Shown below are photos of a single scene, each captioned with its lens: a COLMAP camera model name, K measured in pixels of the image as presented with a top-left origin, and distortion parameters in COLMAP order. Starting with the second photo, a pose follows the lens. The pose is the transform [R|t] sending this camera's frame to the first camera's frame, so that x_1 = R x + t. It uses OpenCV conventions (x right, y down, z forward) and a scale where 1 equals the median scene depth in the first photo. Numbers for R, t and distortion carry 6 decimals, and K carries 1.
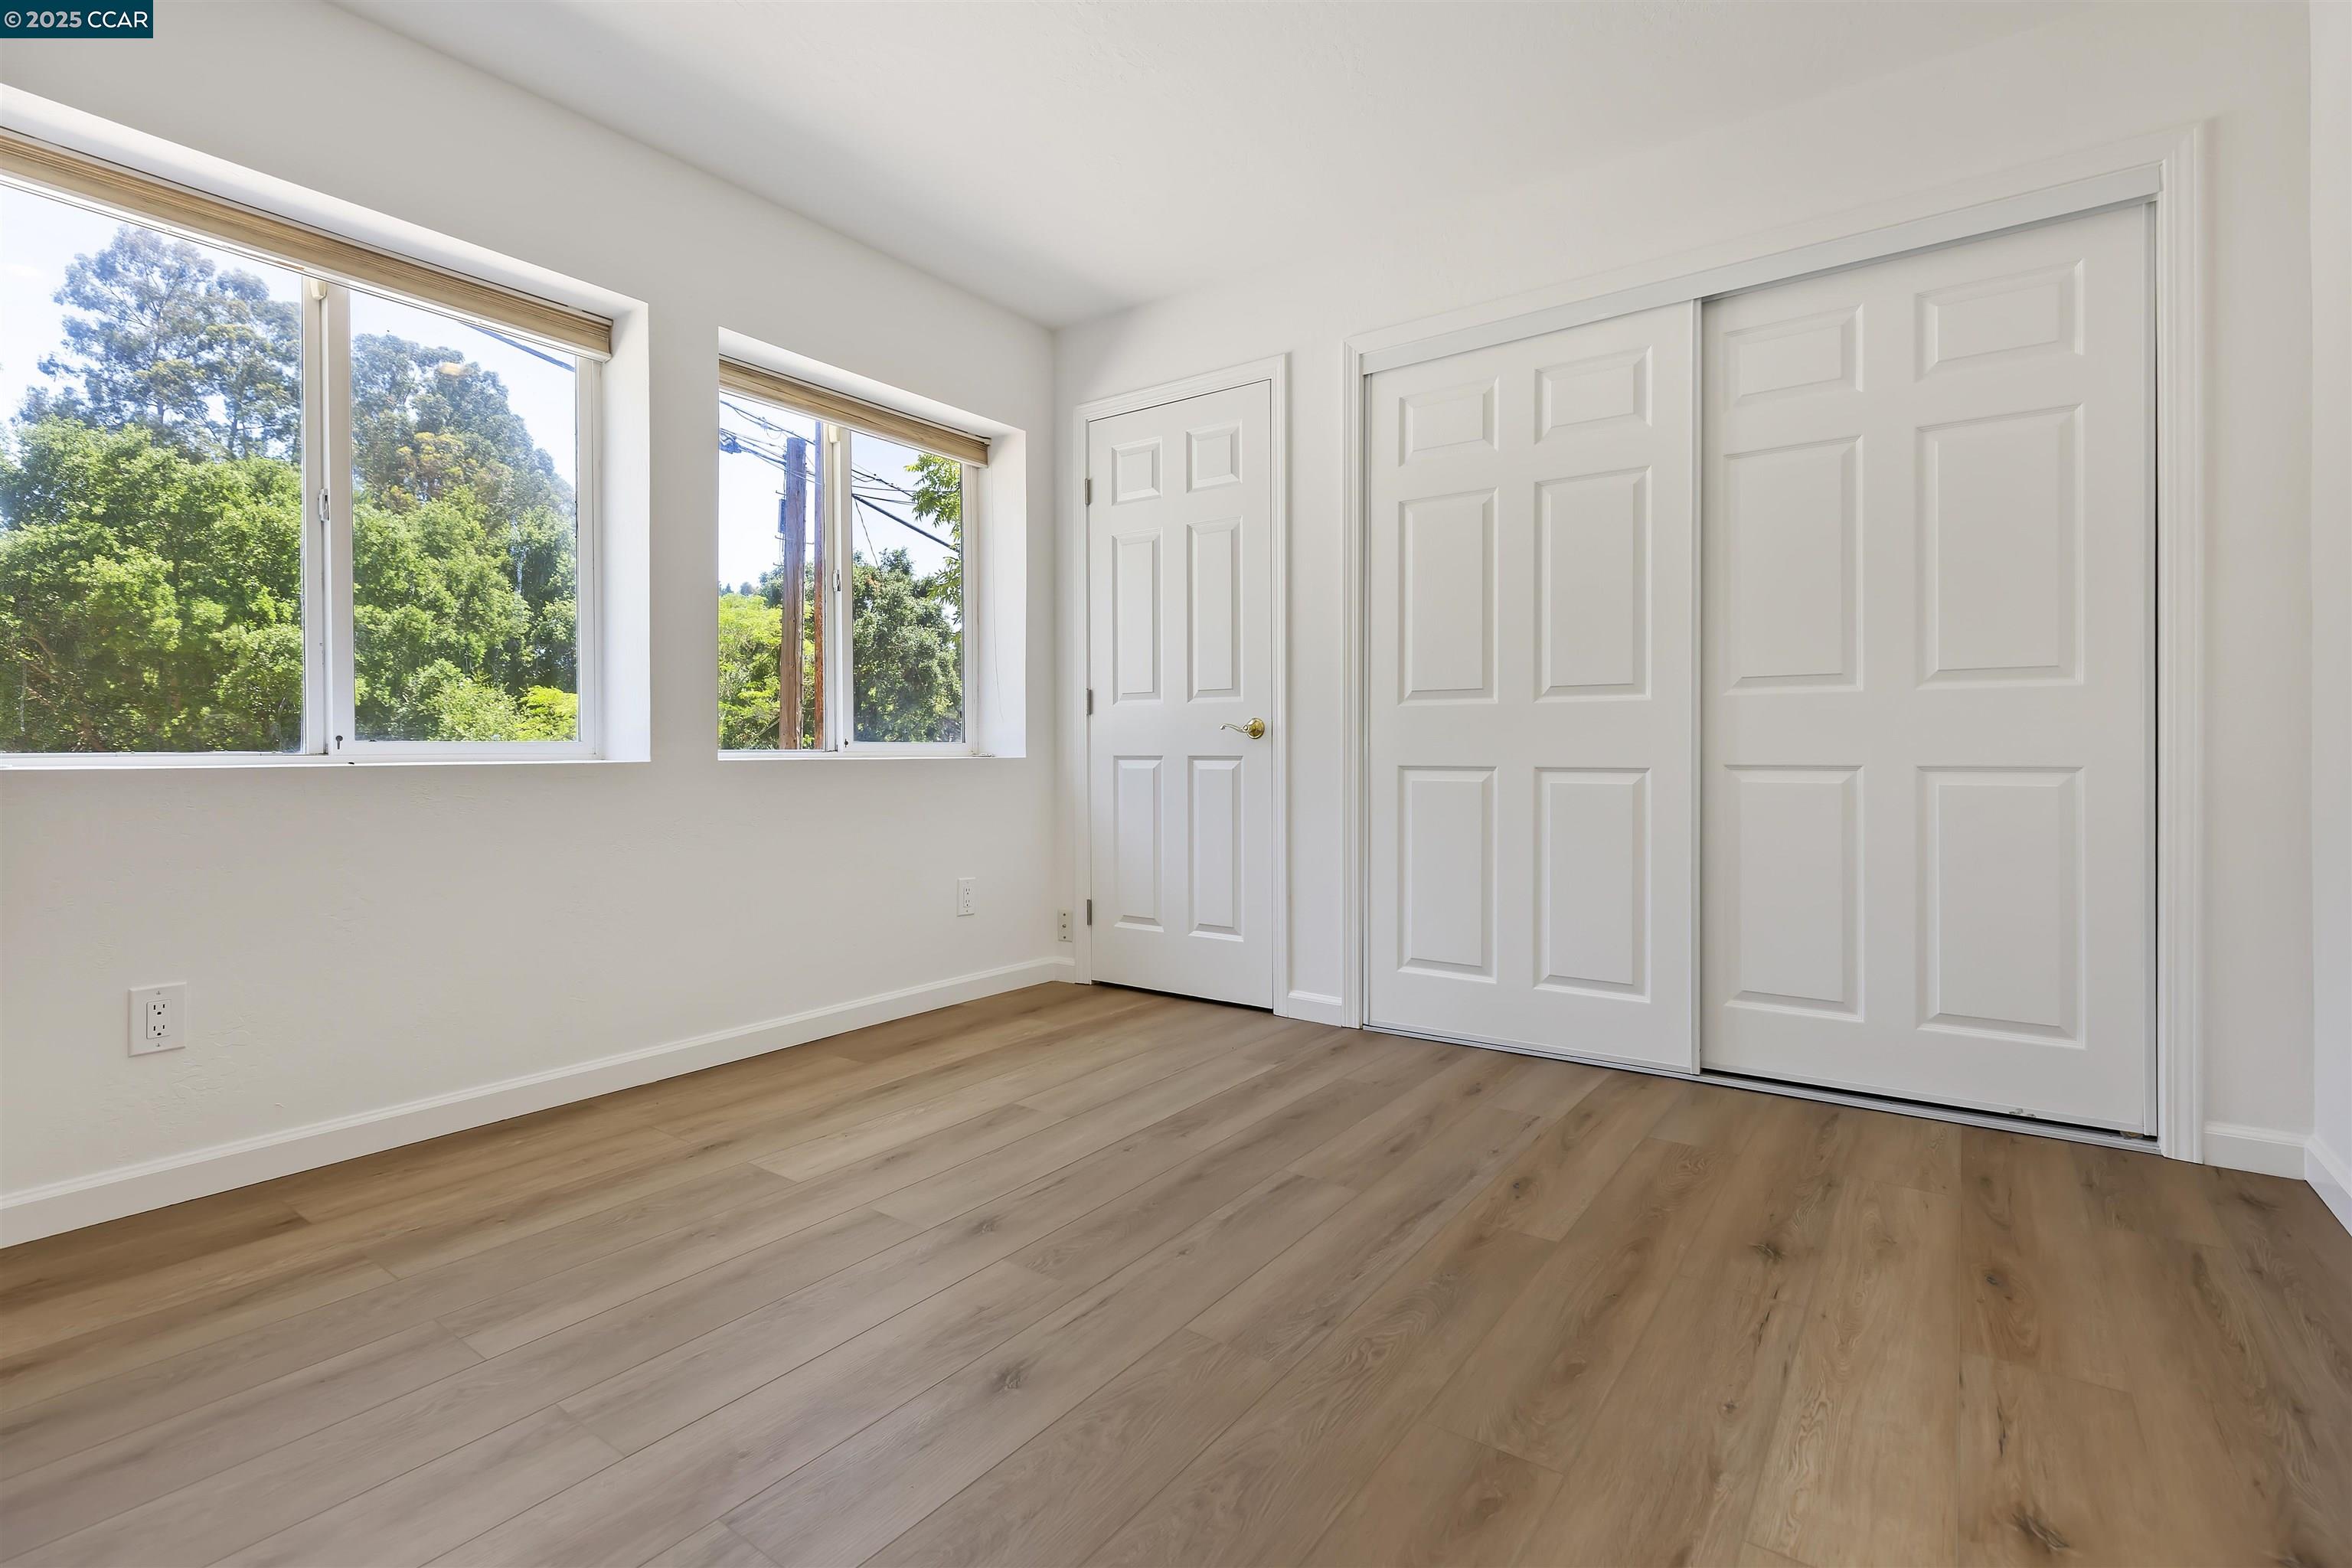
lens RADIAL K [[1089.0, 0, 1160.4], [0, 1089.0, 751.2], [0, 0, 1]] dist [0.005446, -0.000156]
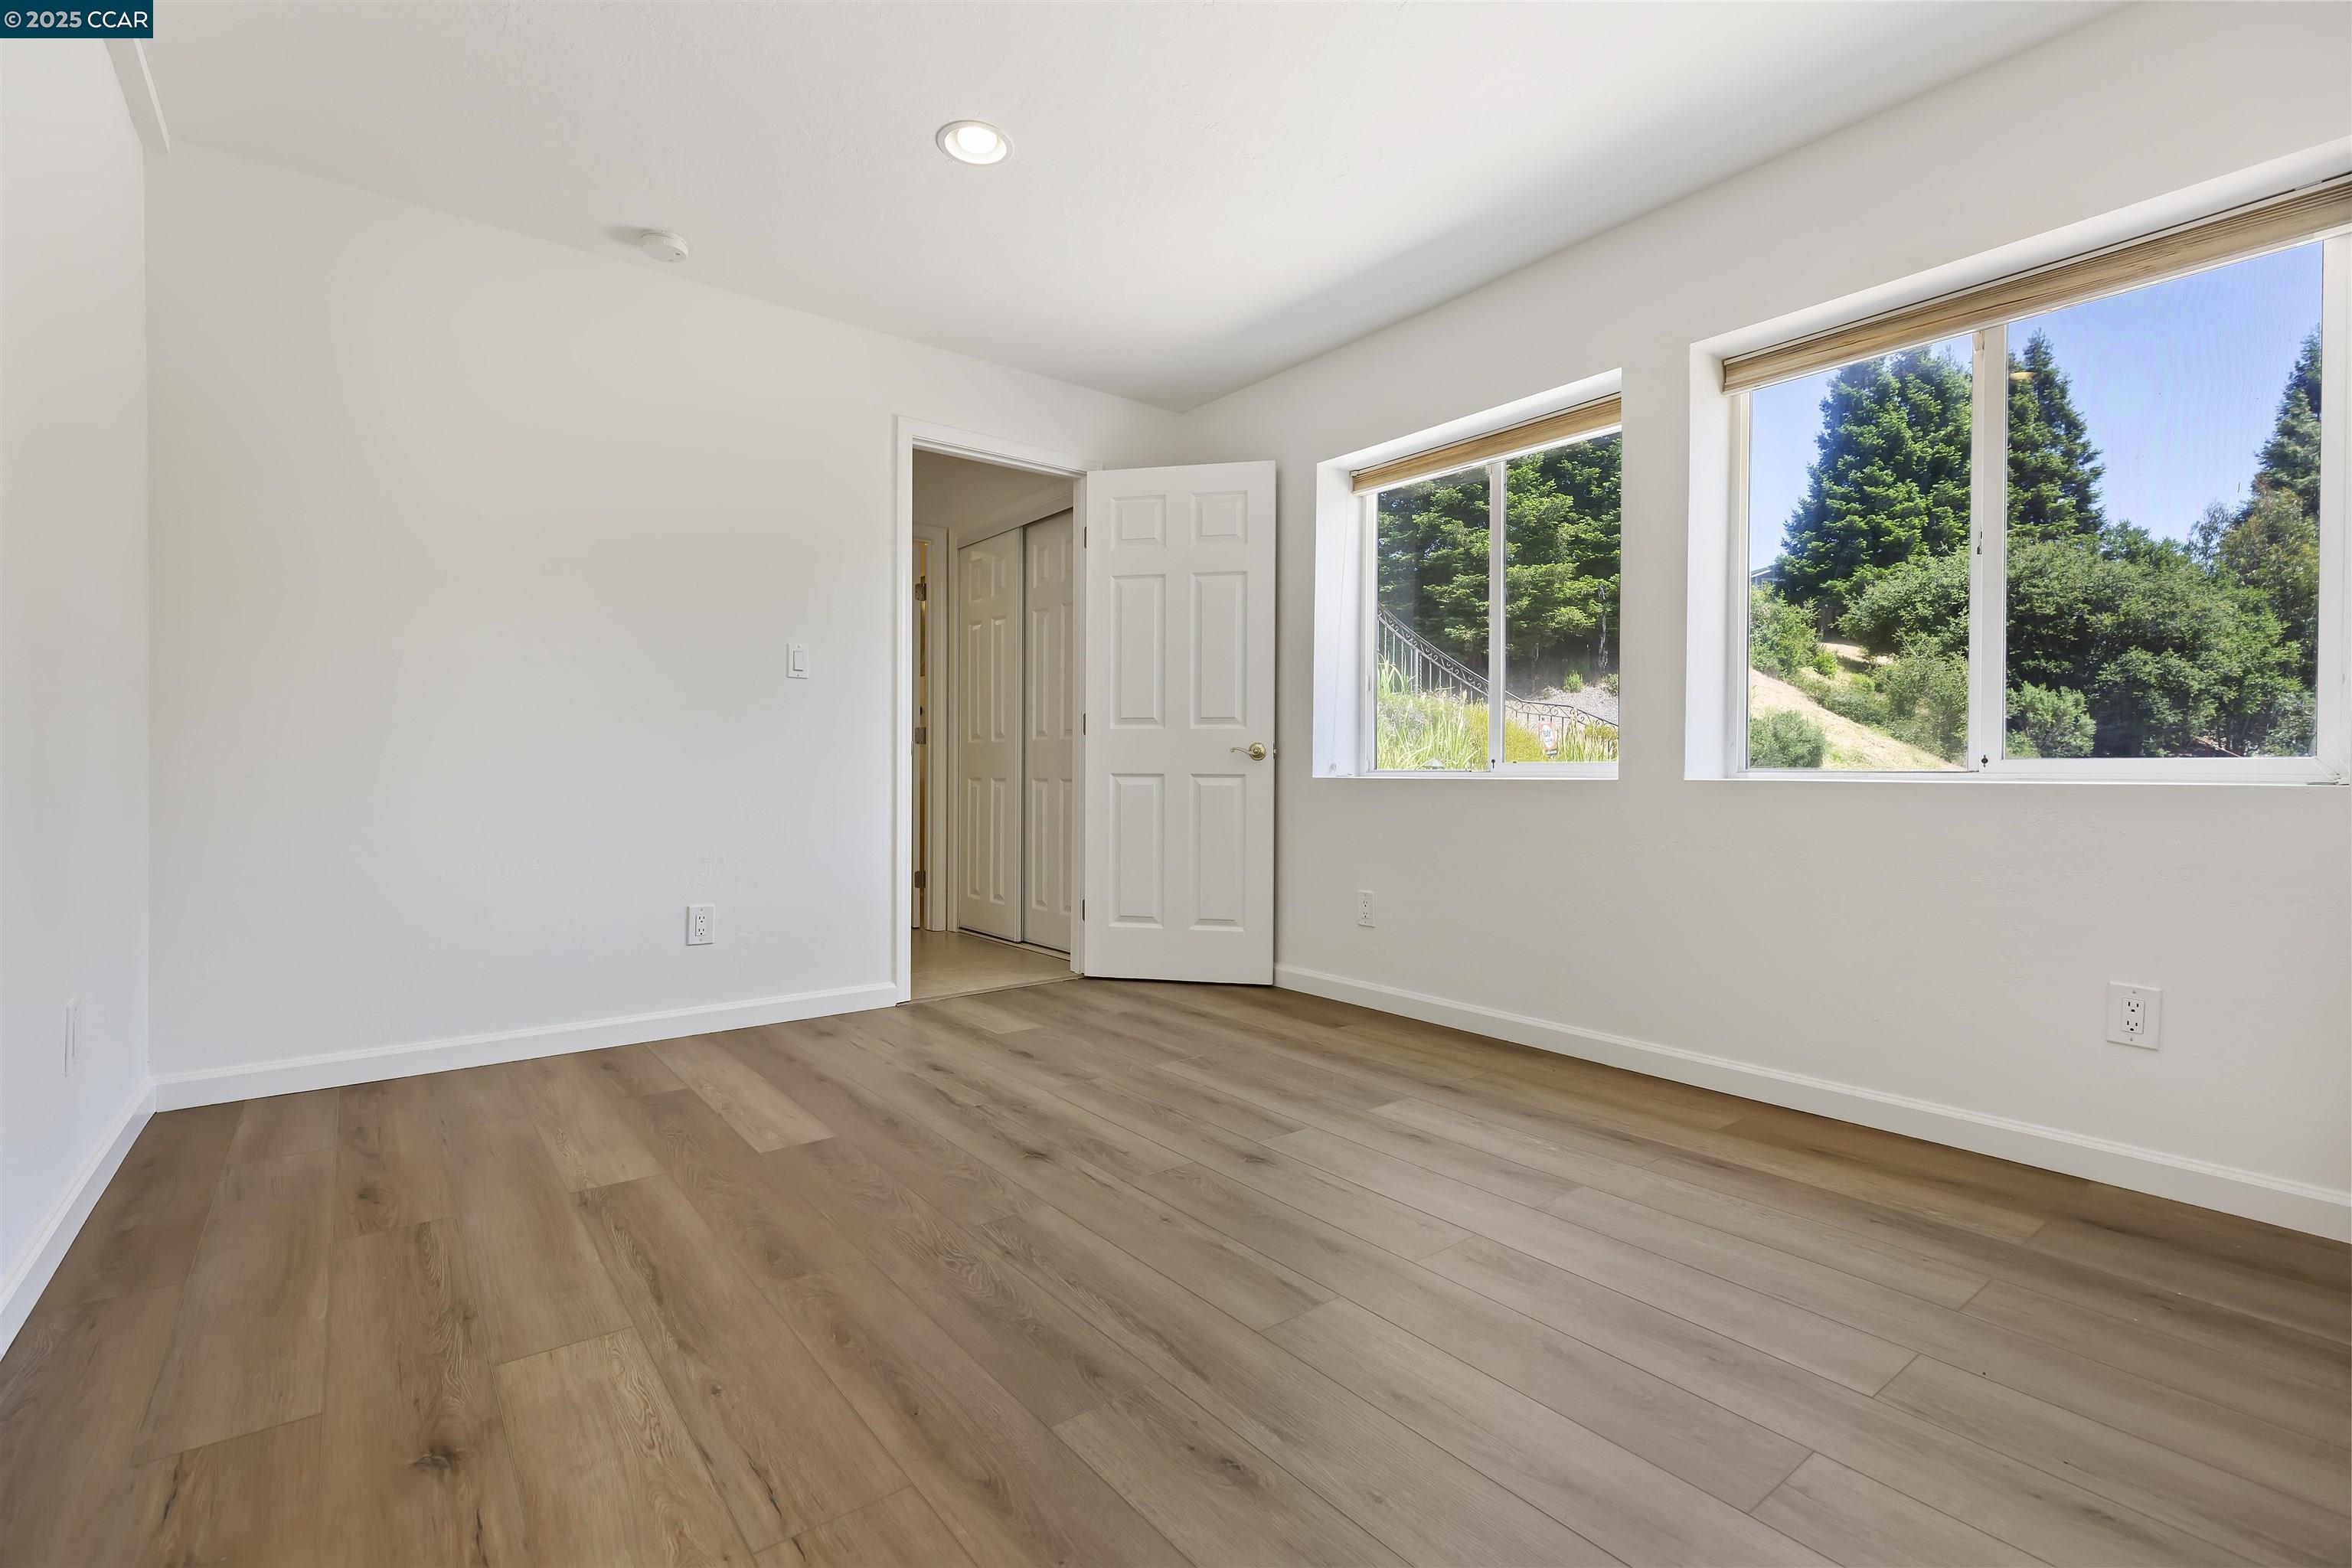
lens RADIAL K [[1051.2, 0, 1168.8], [0, 1051.2, 774.3], [0, 0, 1]] dist [0.004850, 0.000452]
pose [[-0.273094, 0.005747, -0.961970, 0.832948], [-0.002921, 0.999973, 0.006804, -0.002511], [0.961983, 0.004668, -0.273070, 1.025136]]
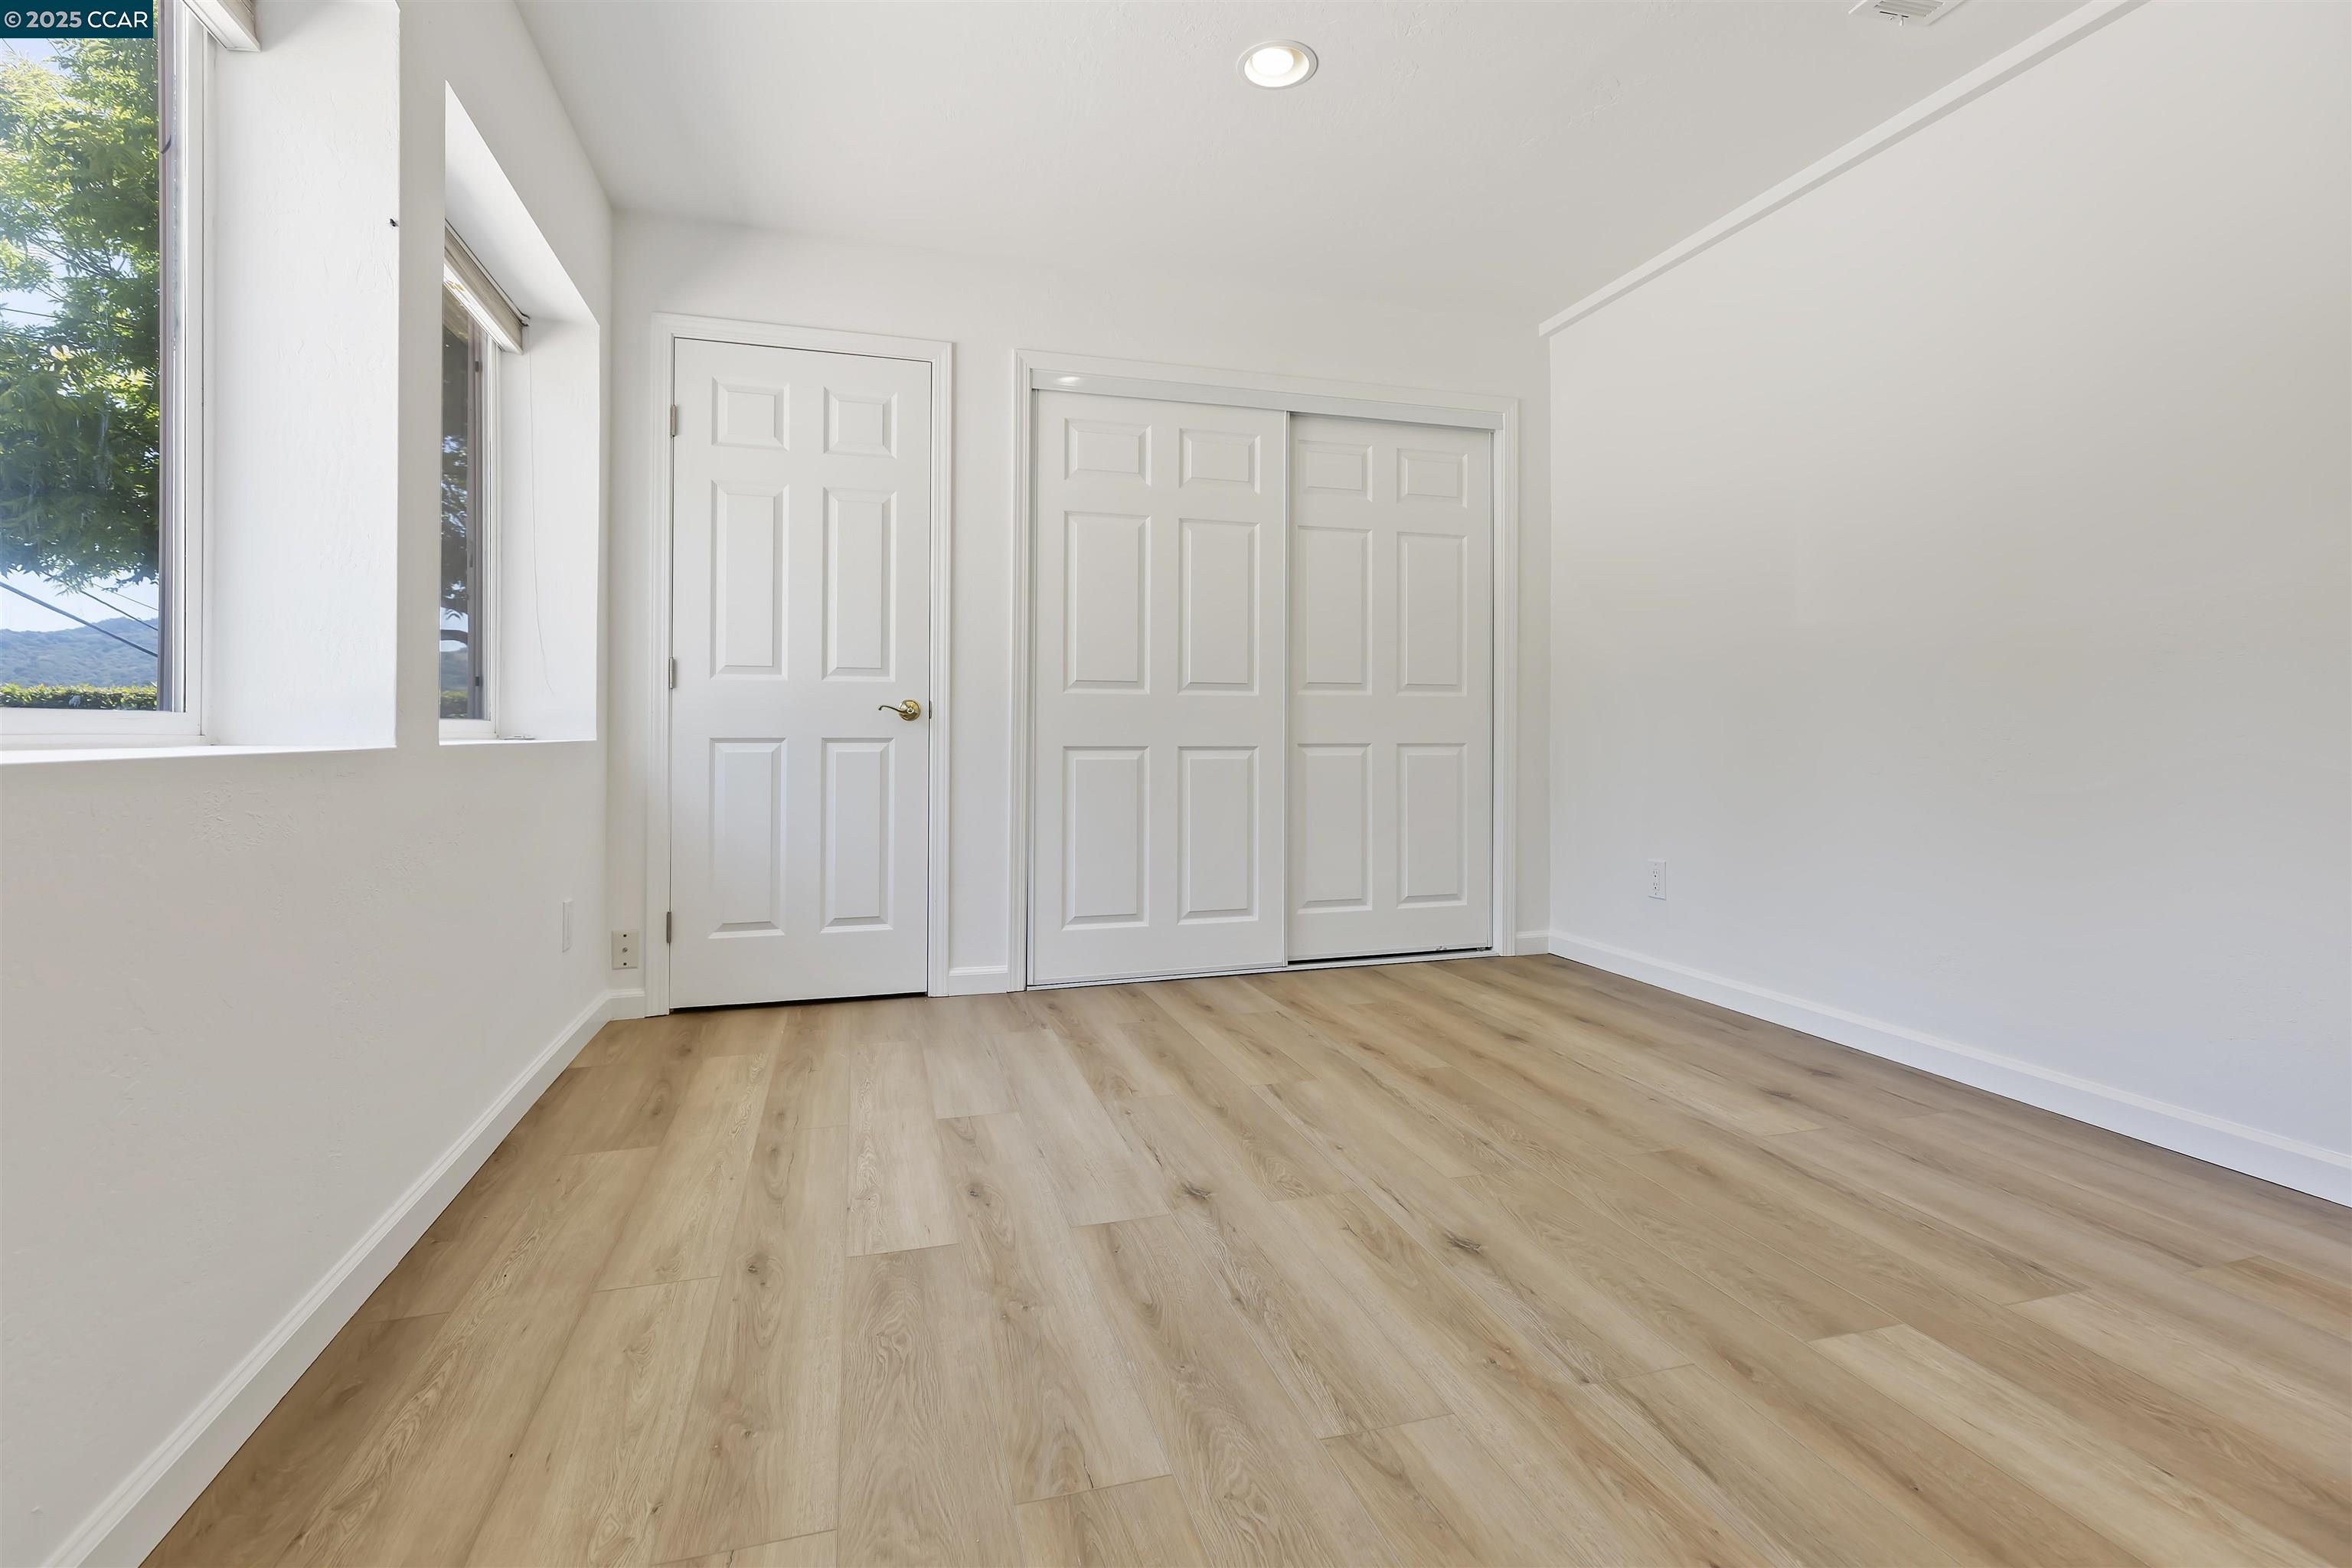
lens RADIAL K [[1079.9, 0, 1171.5], [0, 1079.9, 729.0], [0, 0, 1]] dist [0.003241, 0.000307]
pose [[0.605415, 0.005633, 0.795890, -0.829054], [-0.001579, 0.999981, -0.005877, 0.002468], [-0.795908, 0.002301, 0.605413, 0.334259]]
